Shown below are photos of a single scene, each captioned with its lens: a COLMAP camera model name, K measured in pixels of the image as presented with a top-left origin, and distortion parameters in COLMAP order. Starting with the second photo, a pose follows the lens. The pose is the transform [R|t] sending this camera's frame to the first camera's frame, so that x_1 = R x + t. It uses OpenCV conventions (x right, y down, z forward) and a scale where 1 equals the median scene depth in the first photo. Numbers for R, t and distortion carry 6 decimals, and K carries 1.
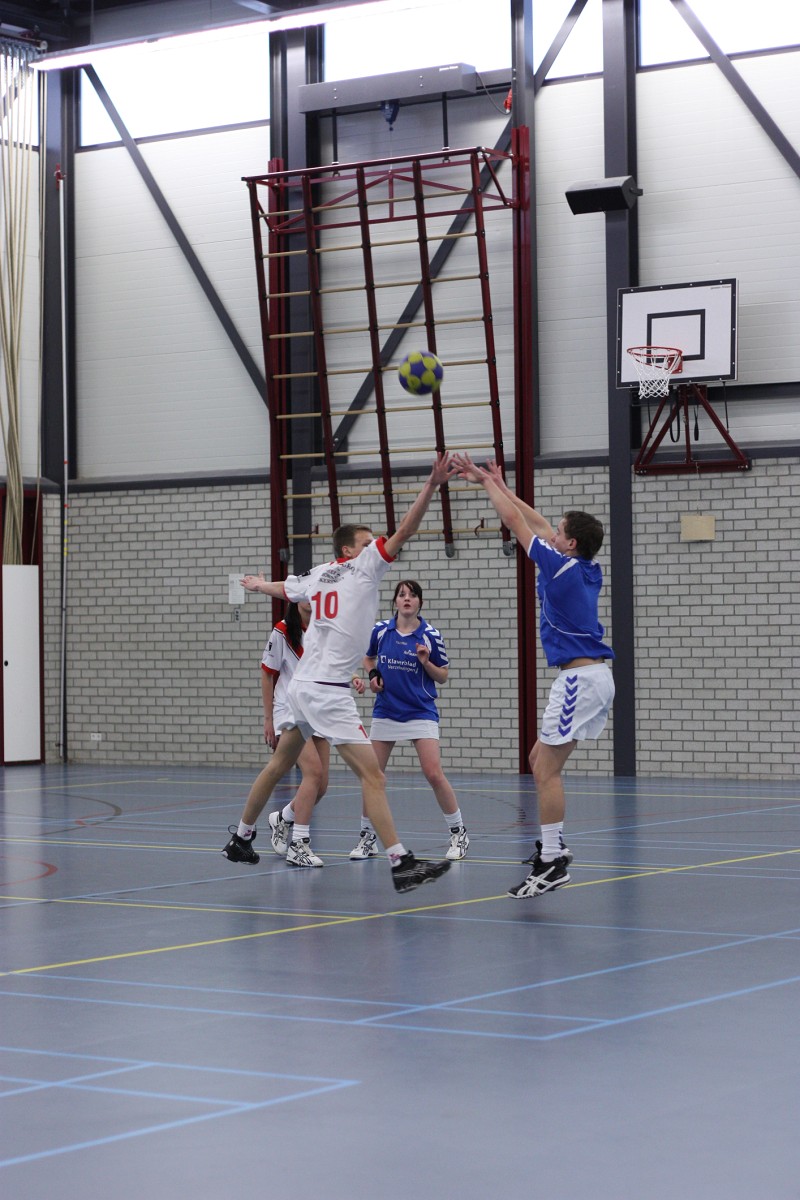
lens RADIAL K [[2740.3, 0, 365.3], [0, 2740.3, 603.4], [0, 0, 1]] dist [-0.089161, 0.000000]
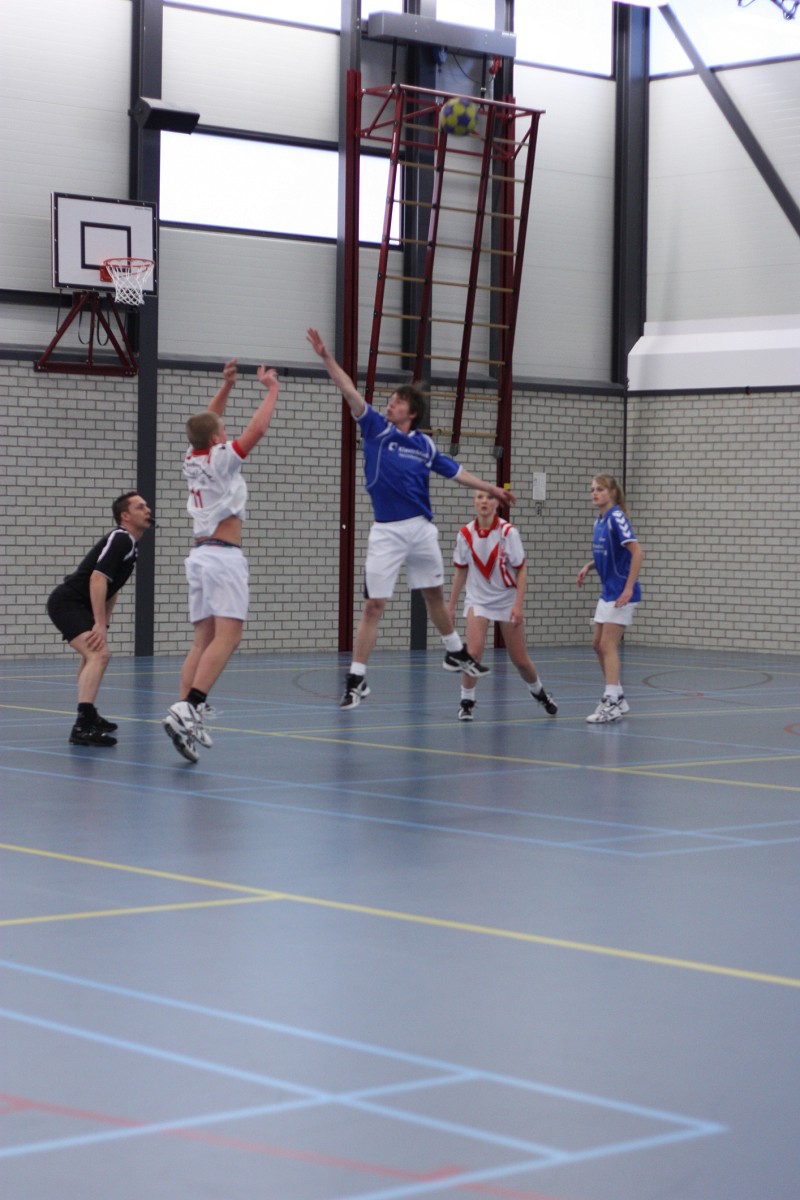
lens RADIAL K [[2740.3, 0, 441.2], [0, 2740.3, 649.7], [0, 0, 1]] dist [-0.089161, 0.000000]
pose [[0.228582, -0.029107, 0.973089, -1.069779], [-0.028903, 0.998909, 0.036669, 0.020123], [-0.973096, -0.036507, 0.227491, 0.736996]]
